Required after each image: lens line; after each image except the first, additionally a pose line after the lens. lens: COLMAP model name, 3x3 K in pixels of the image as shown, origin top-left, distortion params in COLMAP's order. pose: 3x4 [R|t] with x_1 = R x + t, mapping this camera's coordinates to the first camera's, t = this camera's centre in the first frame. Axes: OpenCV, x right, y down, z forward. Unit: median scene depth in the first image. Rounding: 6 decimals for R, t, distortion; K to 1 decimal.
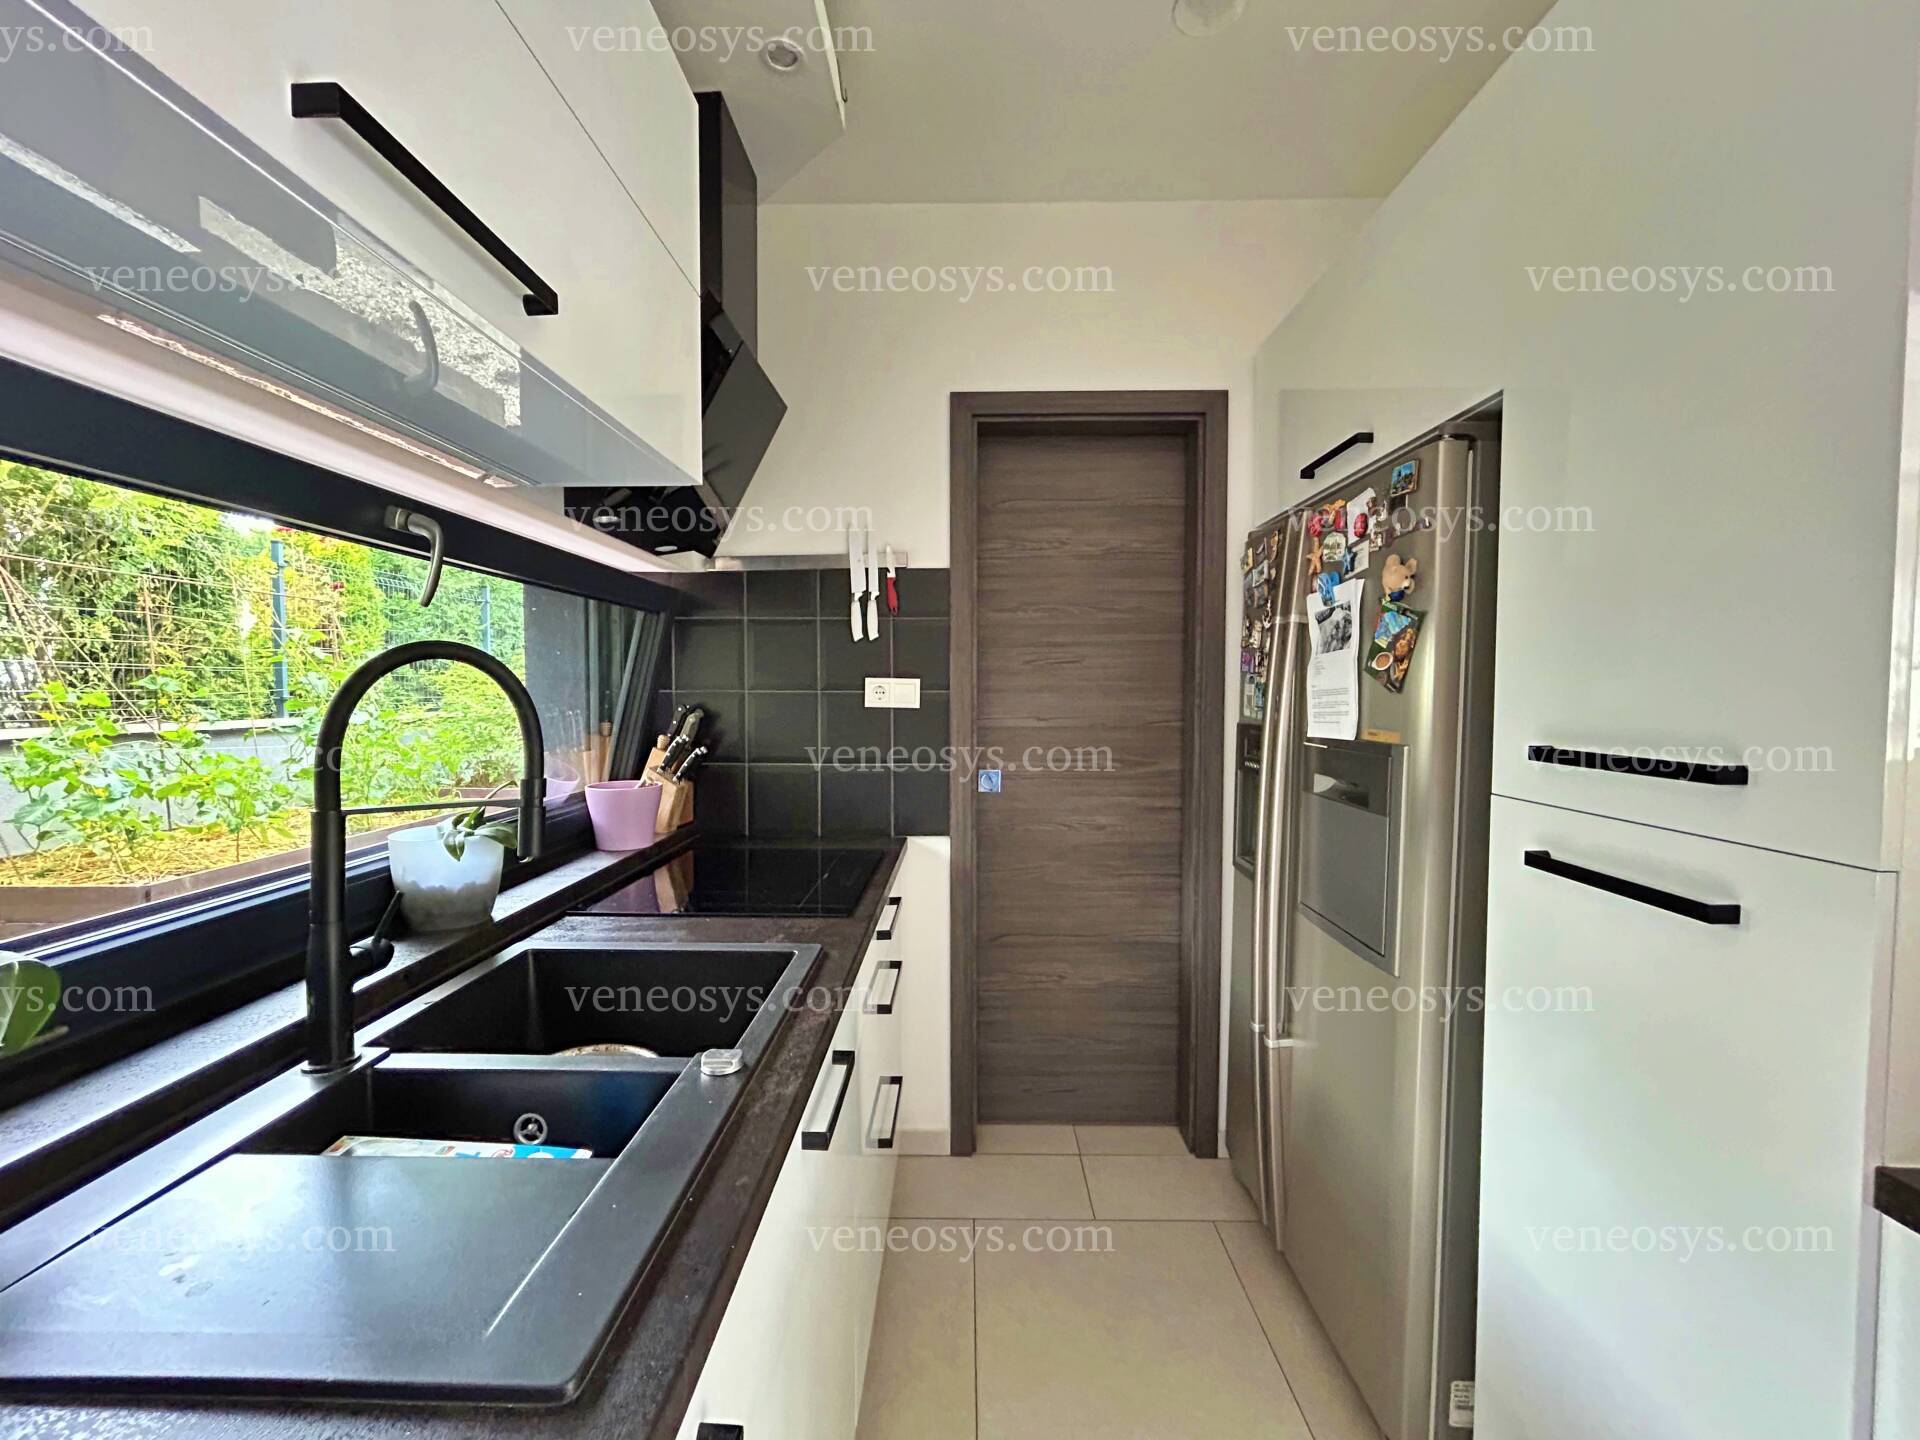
lens RADIAL K [[784.3, 0, 954.3], [0, 784.3, 716.3], [0, 0, 1]] dist [0.002309, 0.000307]
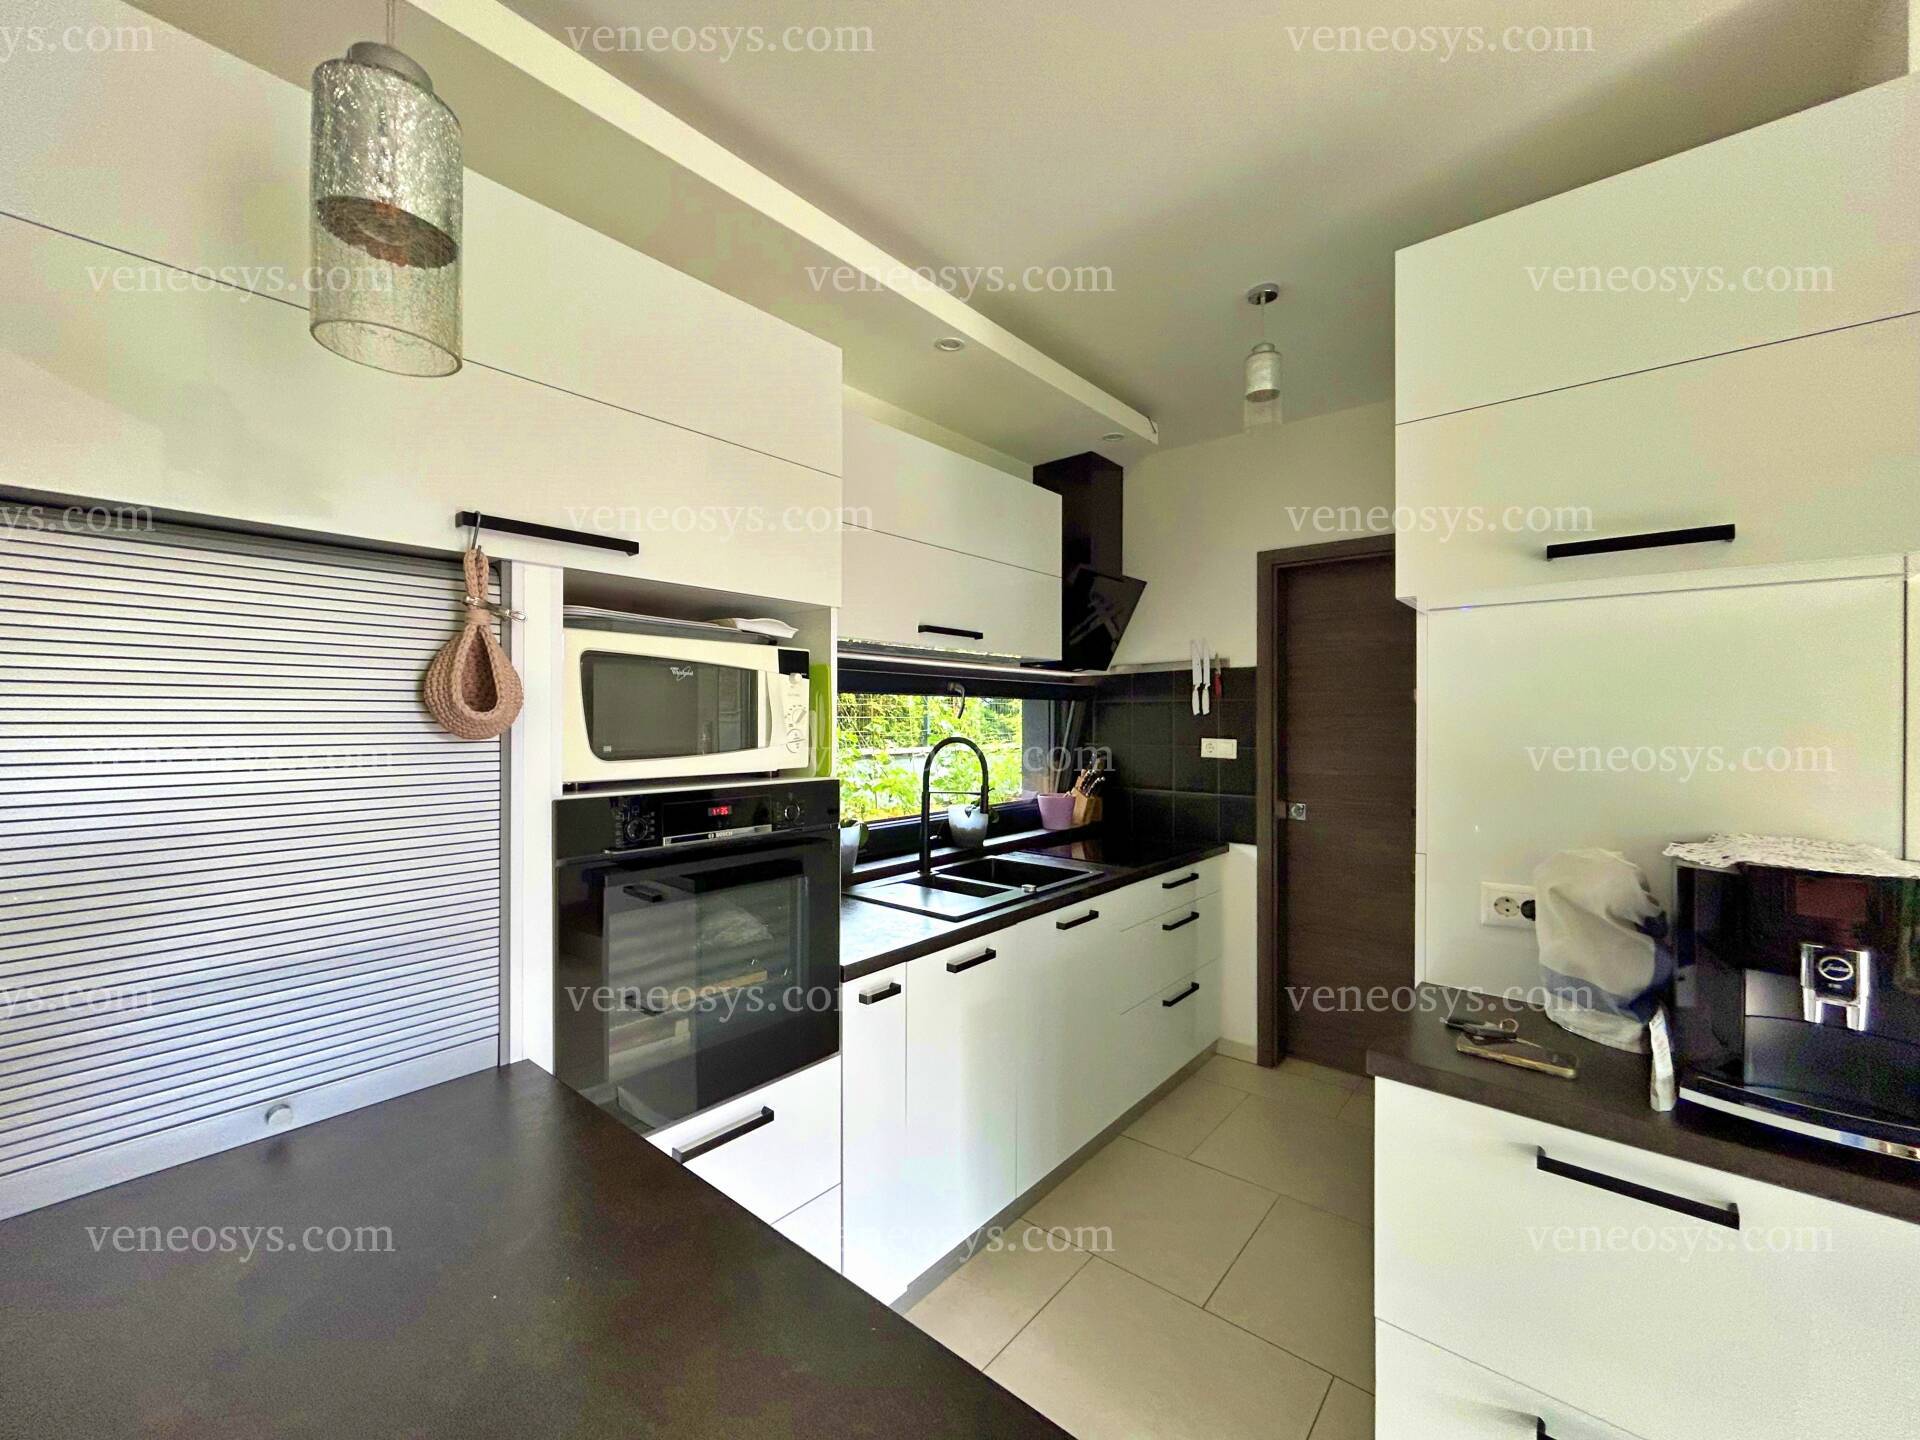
lens RADIAL K [[784.3, 0, 957.3], [0, 784.3, 718.9], [0, 0, 1]] dist [0.002309, 0.000307]
pose [[0.780491, 0.001584, -0.625165, 0.489332], [-0.023396, 0.999370, -0.026677, -0.034380], [0.624730, 0.035447, 0.780036, -0.534245]]
